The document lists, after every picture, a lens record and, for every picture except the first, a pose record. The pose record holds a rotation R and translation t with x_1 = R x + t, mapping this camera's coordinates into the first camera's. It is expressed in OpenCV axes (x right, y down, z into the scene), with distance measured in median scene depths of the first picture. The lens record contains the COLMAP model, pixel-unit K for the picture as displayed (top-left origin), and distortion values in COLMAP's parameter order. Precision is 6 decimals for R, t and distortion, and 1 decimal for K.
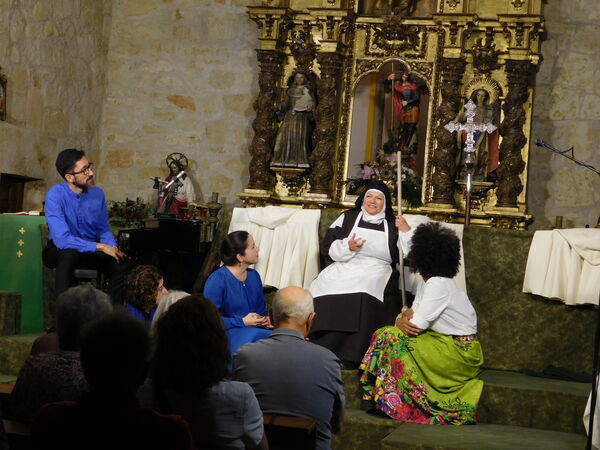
lens RADIAL K [[1272.8, 0, 303.9], [0, 1272.8, 225.6], [0, 0, 1]] dist [0.062665, -0.325489]
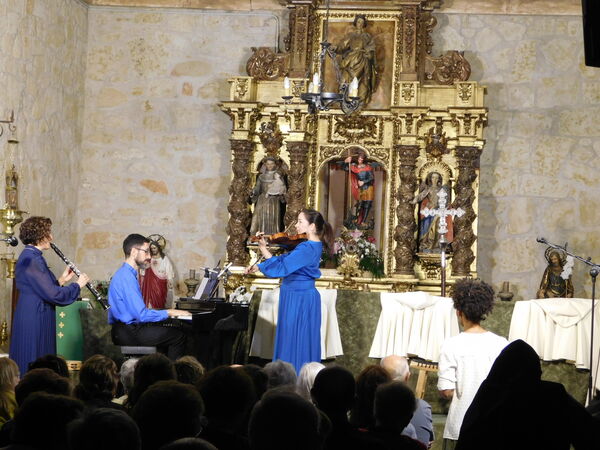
lens RADIAL K [[1447.0, 0, 304.2], [0, 1447.0, 225.3], [0, 0, 1]] dist [0.080811, -0.341089]
pose [[0.992391, -0.029240, 0.119601, -0.126746], [0.033514, 0.998864, -0.033887, -0.019564], [-0.118474, 0.037638, 0.992244, -0.250818]]
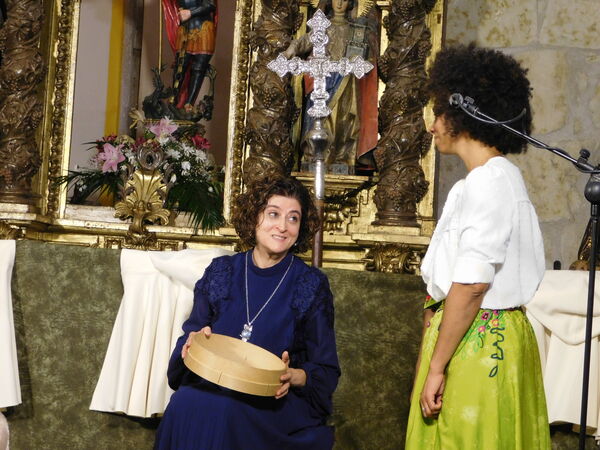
lens RADIAL K [[2652.9, 0, 299.0], [0, 2652.9, 225.7], [0, 0, 1]] dist [0.482385, -13.973483]
pose [[0.992624, -0.014730, 0.120335, -0.001153], [0.016231, 0.999802, -0.011502, -0.003303], [-0.120142, 0.013370, 0.992667, -0.011445]]
